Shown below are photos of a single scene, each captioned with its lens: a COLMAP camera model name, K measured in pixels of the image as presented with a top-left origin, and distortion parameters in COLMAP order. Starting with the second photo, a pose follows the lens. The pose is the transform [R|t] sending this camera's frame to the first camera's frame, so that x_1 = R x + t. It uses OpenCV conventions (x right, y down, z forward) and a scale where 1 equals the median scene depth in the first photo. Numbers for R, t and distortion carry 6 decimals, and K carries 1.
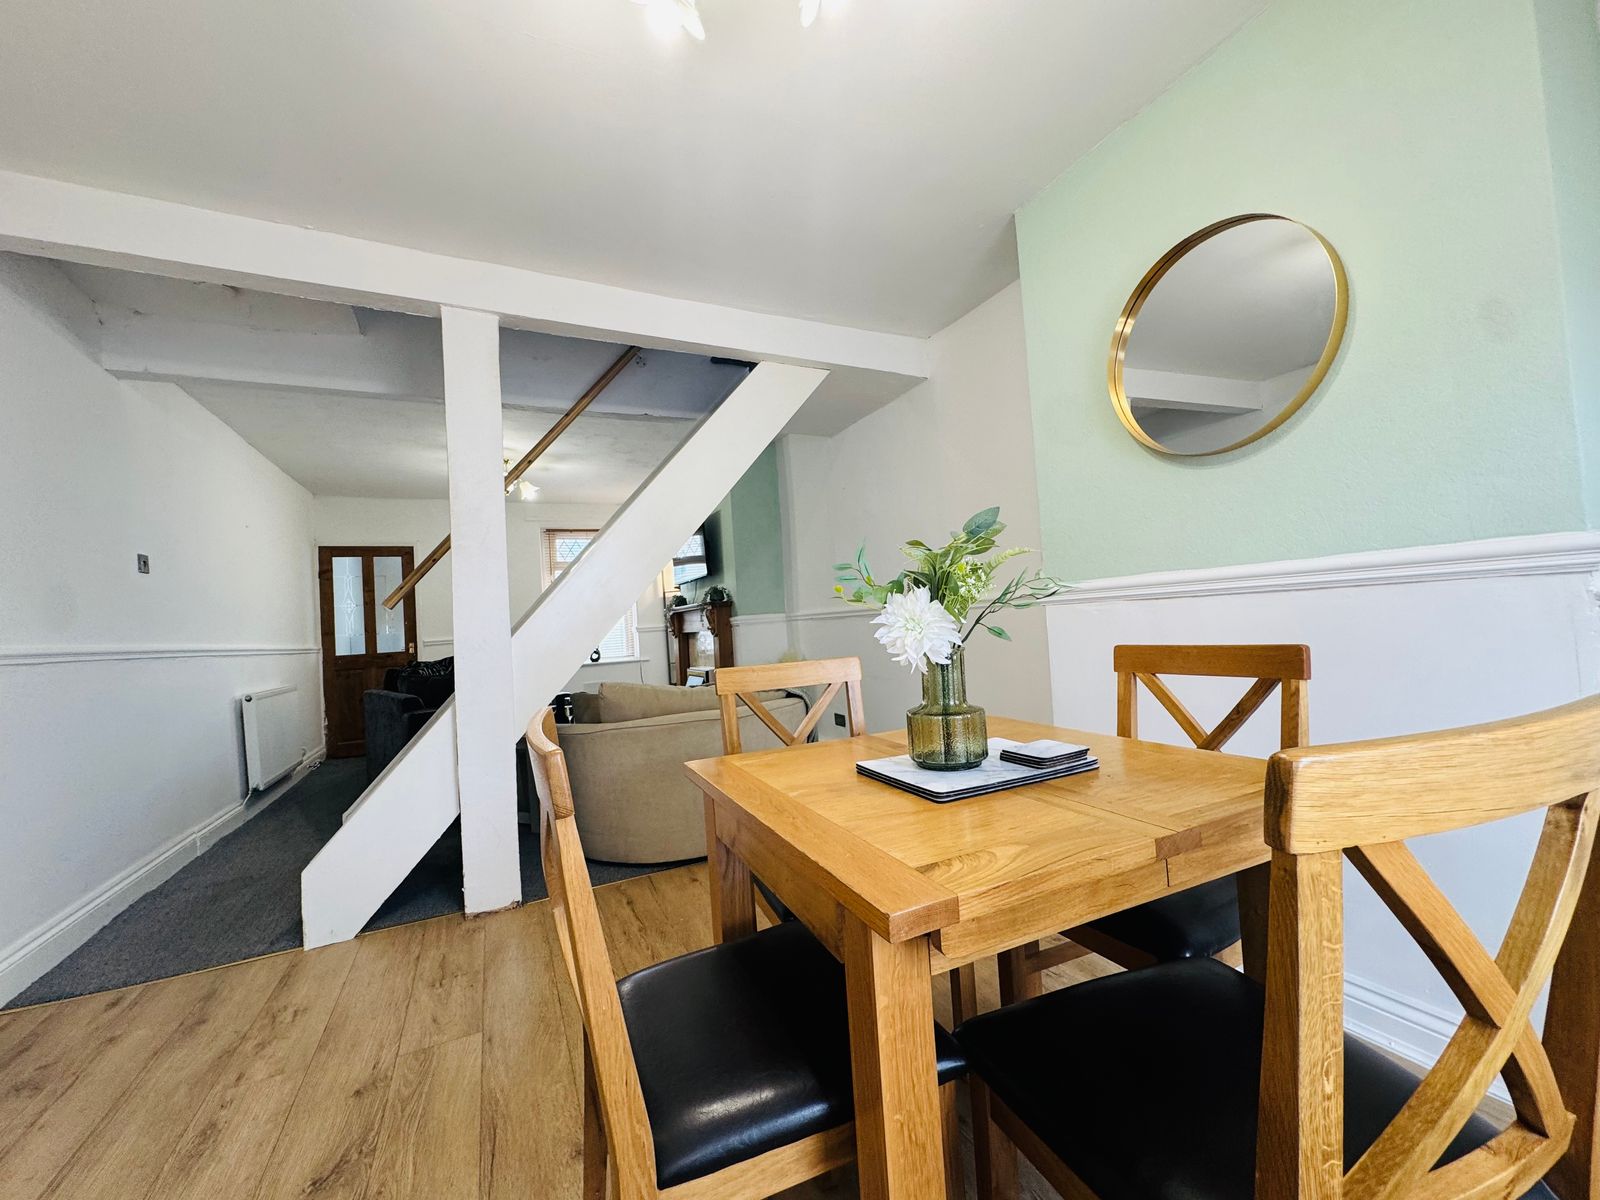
lens RADIAL K [[637.7, 0, 797.4], [0, 637.7, 600.4], [0, 0, 1]] dist [-0.002503, -0.000208]
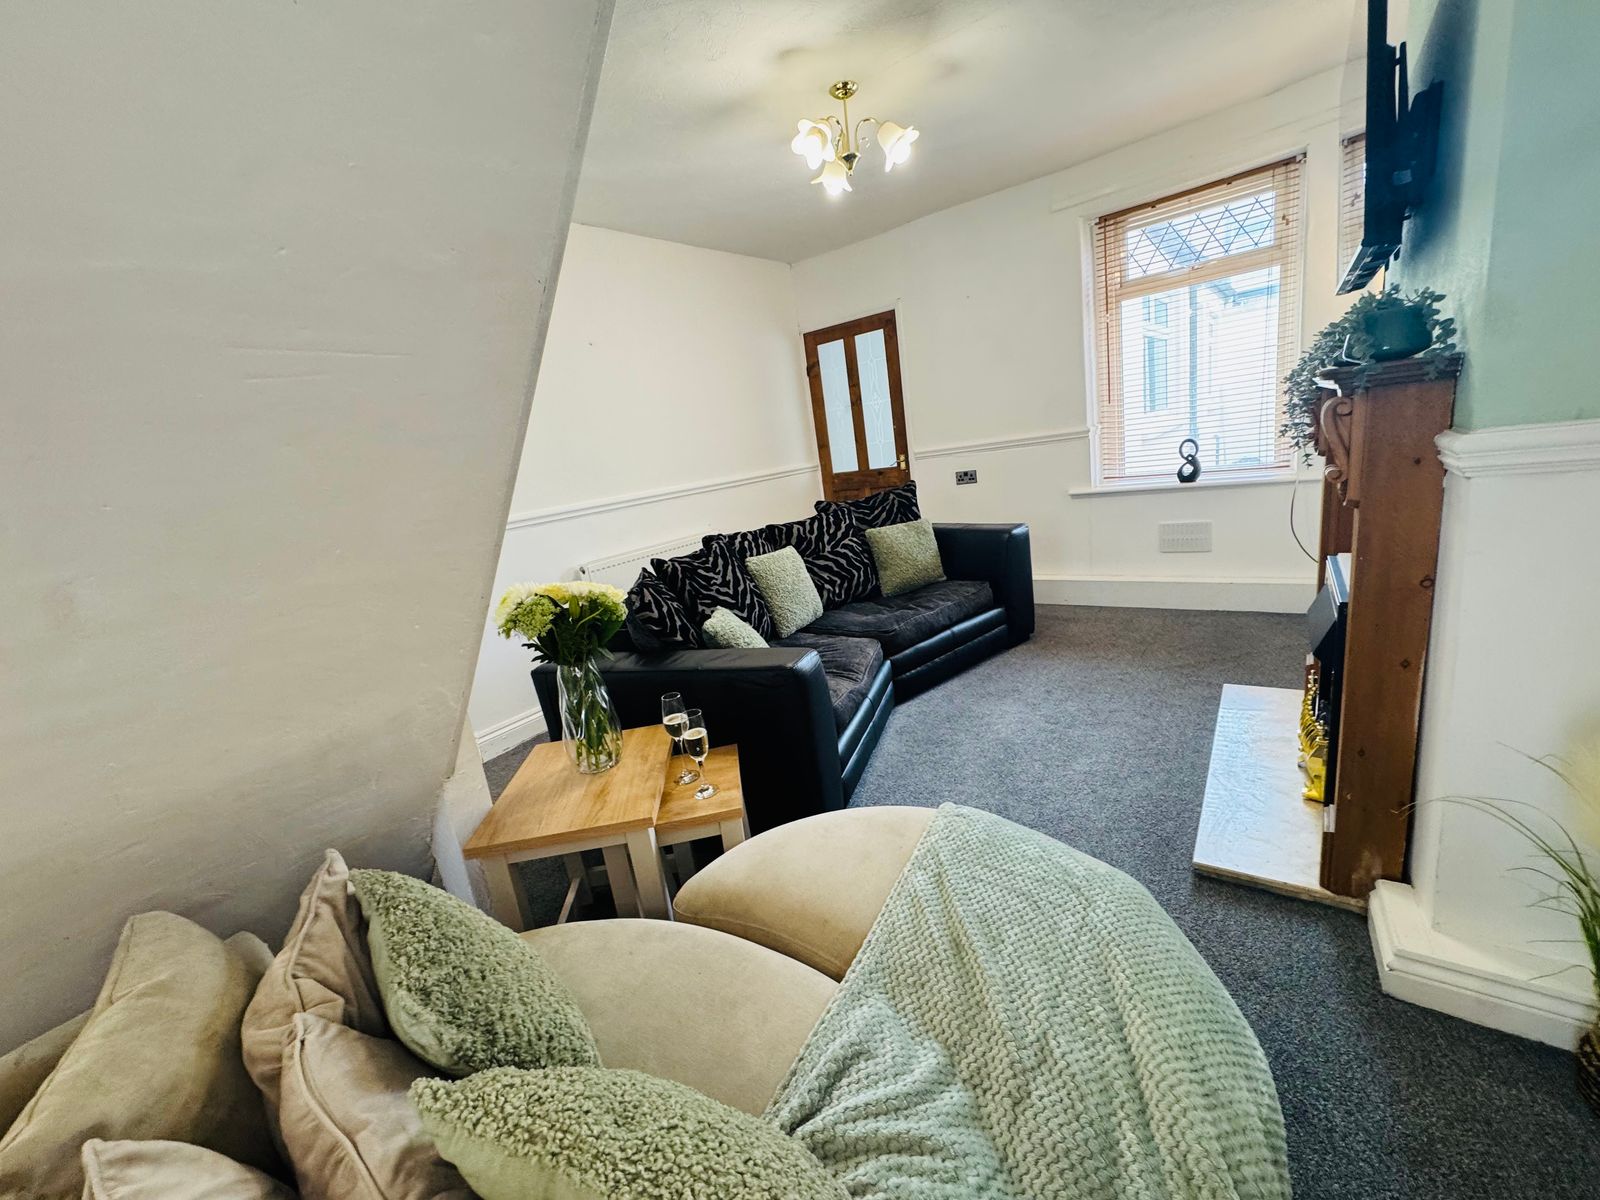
lens RADIAL K [[637.7, 0, 797.4], [0, 637.7, 600.4], [0, 0, 1]] dist [-0.002503, -0.000208]
pose [[0.463267, 0.207690, -0.861538, -0.005994], [0.143128, 0.941854, 0.304014, -0.014932], [0.874584, -0.264150, 0.406604, 0.581521]]
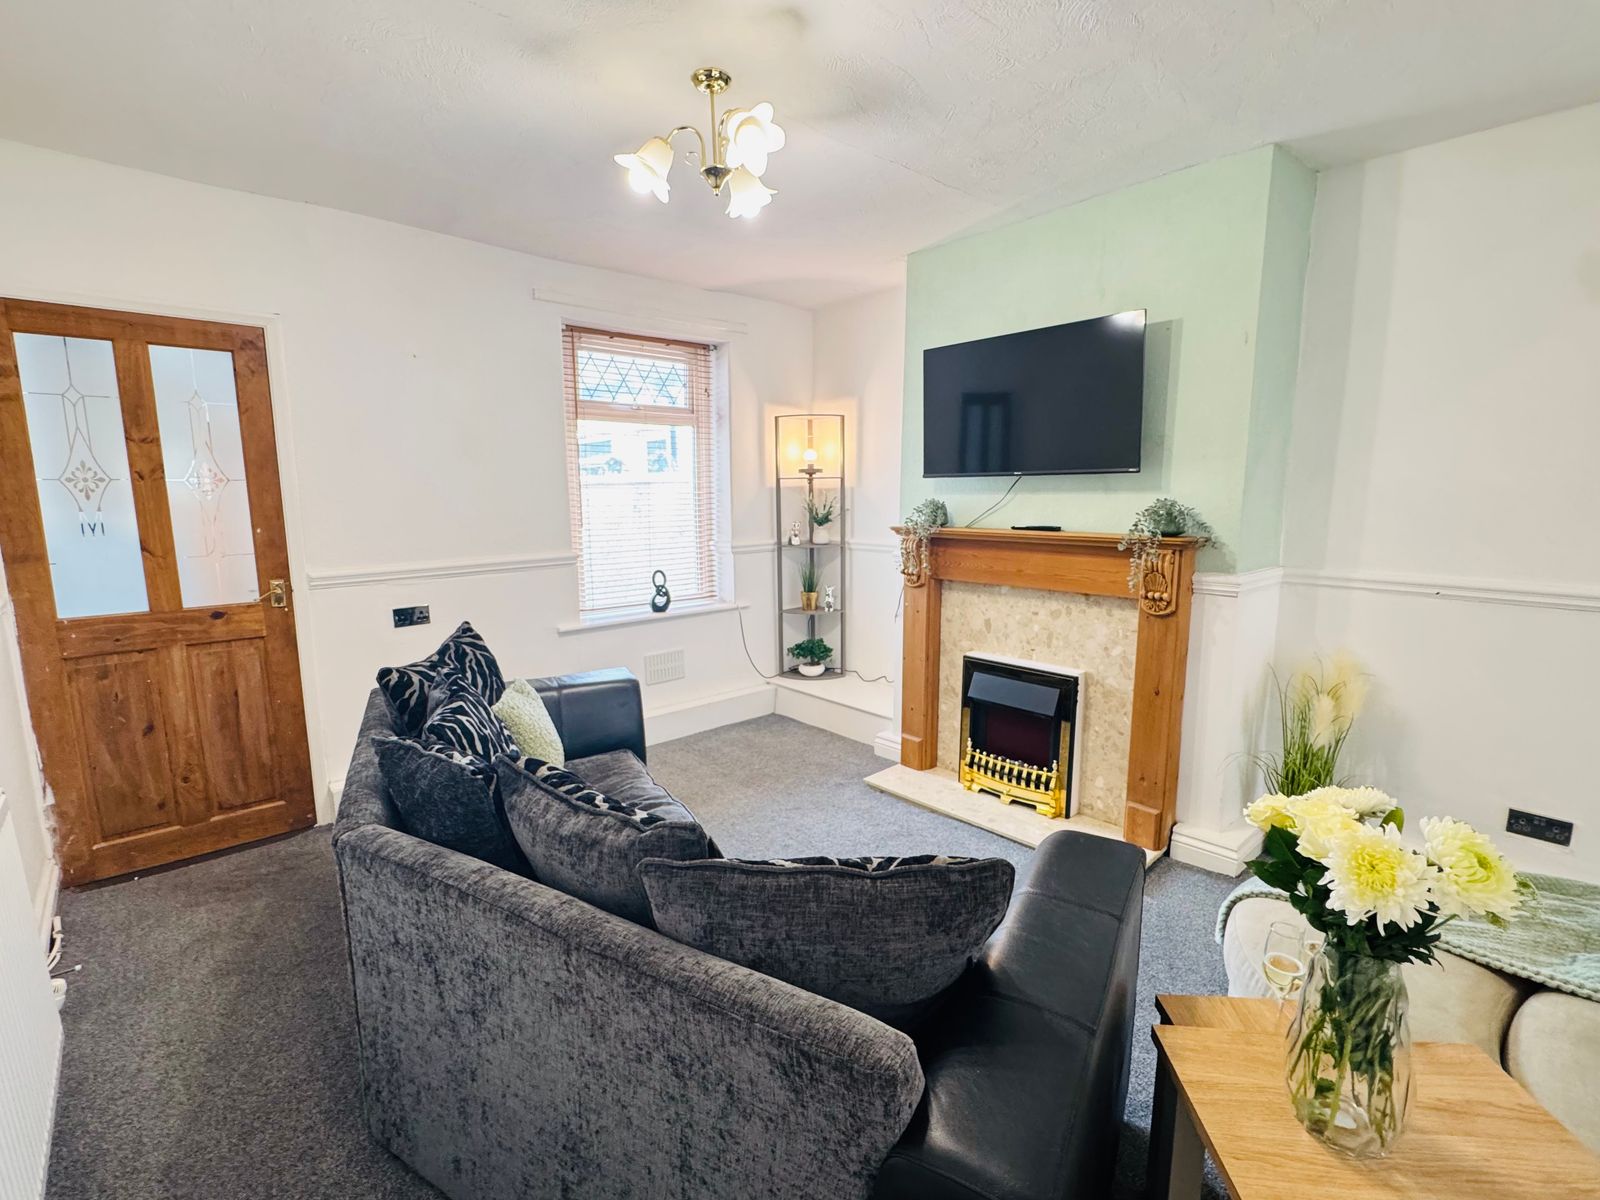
lens RADIAL K [[725.8, 0, 800.0], [0, 725.8, 600.0], [0, 0, 1]] dist [-0.004859, -0.000603]
pose [[0.960619, 0.013797, 0.277526, -0.432412], [-0.063786, 0.983044, 0.171916, -0.021289], [-0.270449, -0.182848, 0.945211, 0.499250]]
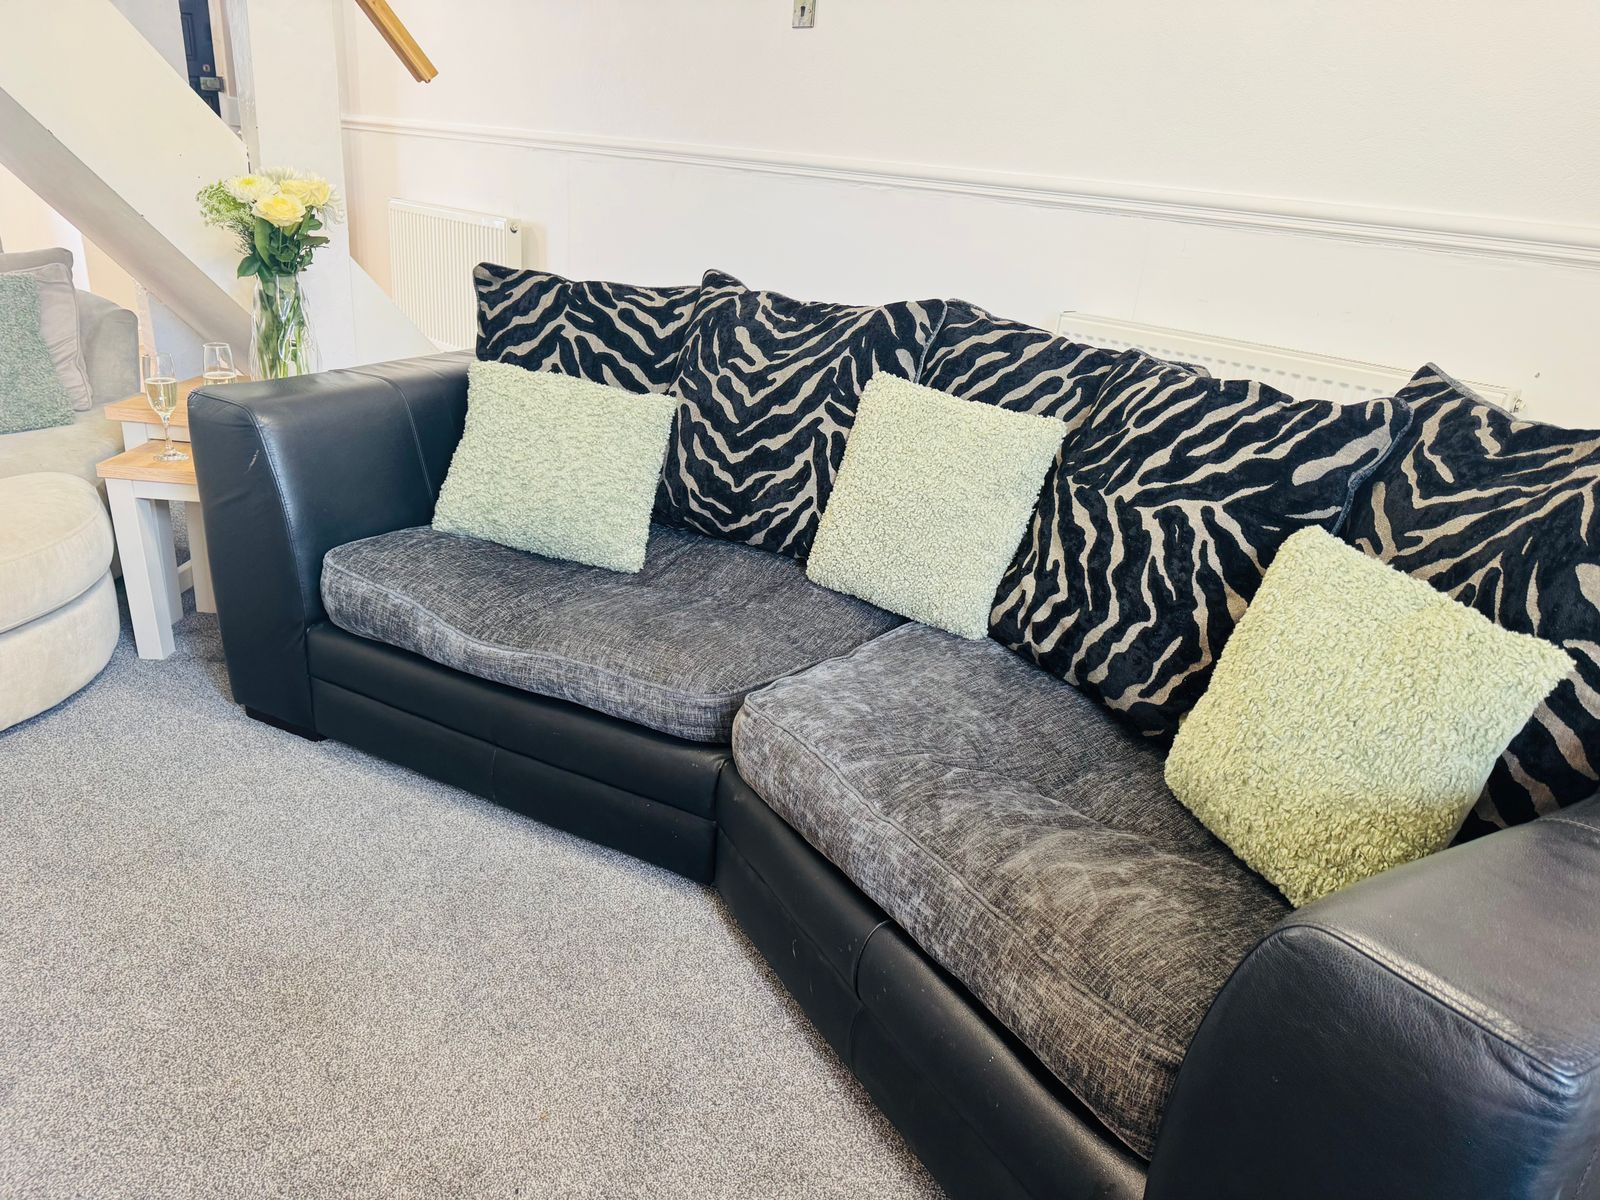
lens RADIAL K [[1124.3, 0, 797.0], [0, 1124.3, 596.2], [0, 0, 1]] dist [0.130436, -0.220096]
pose [[-0.942797, 0.119977, -0.311029, -0.306087], [0.000029, 0.933022, 0.359820, 0.037108], [0.333367, 0.339229, -0.879653, 1.058852]]
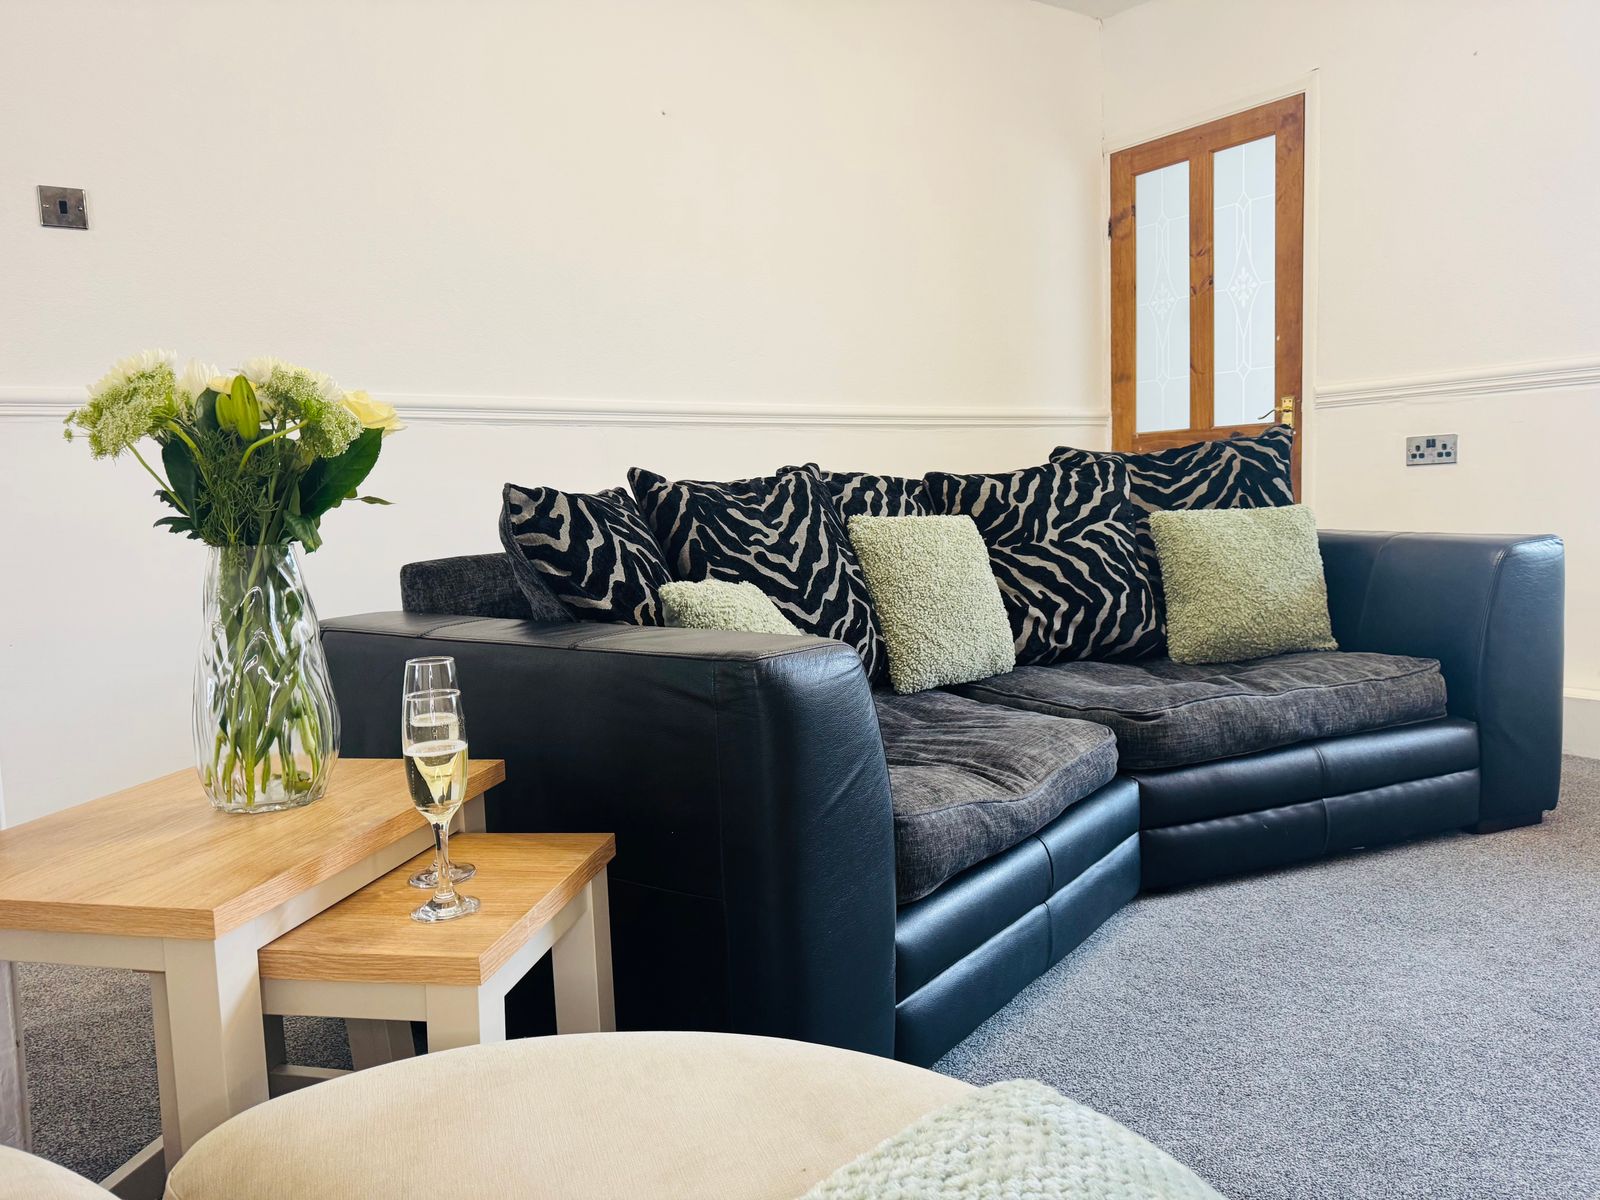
lens RADIAL K [[1124.3, 0, 797.0], [0, 1124.3, 596.2], [0, 0, 1]] dist [0.130436, -0.220096]
pose [[0.174930, 0.148427, -0.973329, -0.052630], [0.062831, 0.984874, 0.161480, 0.057831], [0.982574, -0.089403, 0.162958, 0.663616]]
